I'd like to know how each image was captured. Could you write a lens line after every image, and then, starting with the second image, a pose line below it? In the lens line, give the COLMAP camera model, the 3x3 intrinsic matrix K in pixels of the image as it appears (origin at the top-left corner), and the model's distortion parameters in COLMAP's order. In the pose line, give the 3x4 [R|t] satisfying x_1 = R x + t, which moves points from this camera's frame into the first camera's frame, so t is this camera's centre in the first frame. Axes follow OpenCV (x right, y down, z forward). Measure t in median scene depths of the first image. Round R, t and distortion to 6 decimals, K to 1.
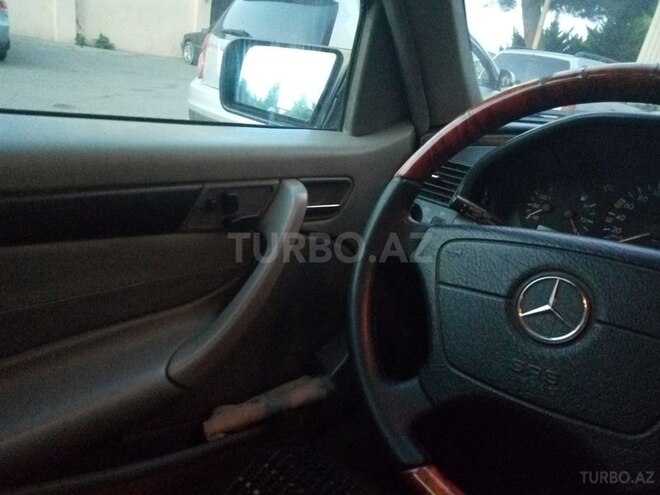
lens RADIAL K [[472.4, 0, 328.3], [0, 472.4, 248.5], [0, 0, 1]] dist [0.036080, -0.003573]
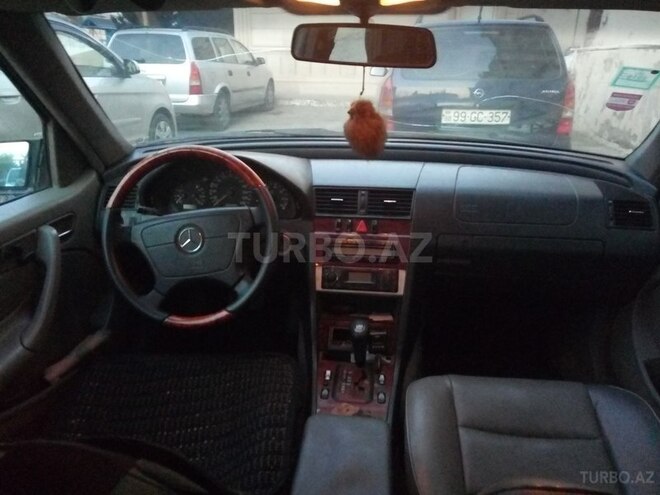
lens RADIAL K [[472.4, 0, 329.2], [0, 472.4, 250.2], [0, 0, 1]] dist [0.036080, -0.003573]
pose [[0.755892, -0.369588, 0.540400, -0.266409], [0.327038, 0.928216, 0.177374, -0.027177], [-0.567163, 0.042656, 0.822500, -1.075221]]
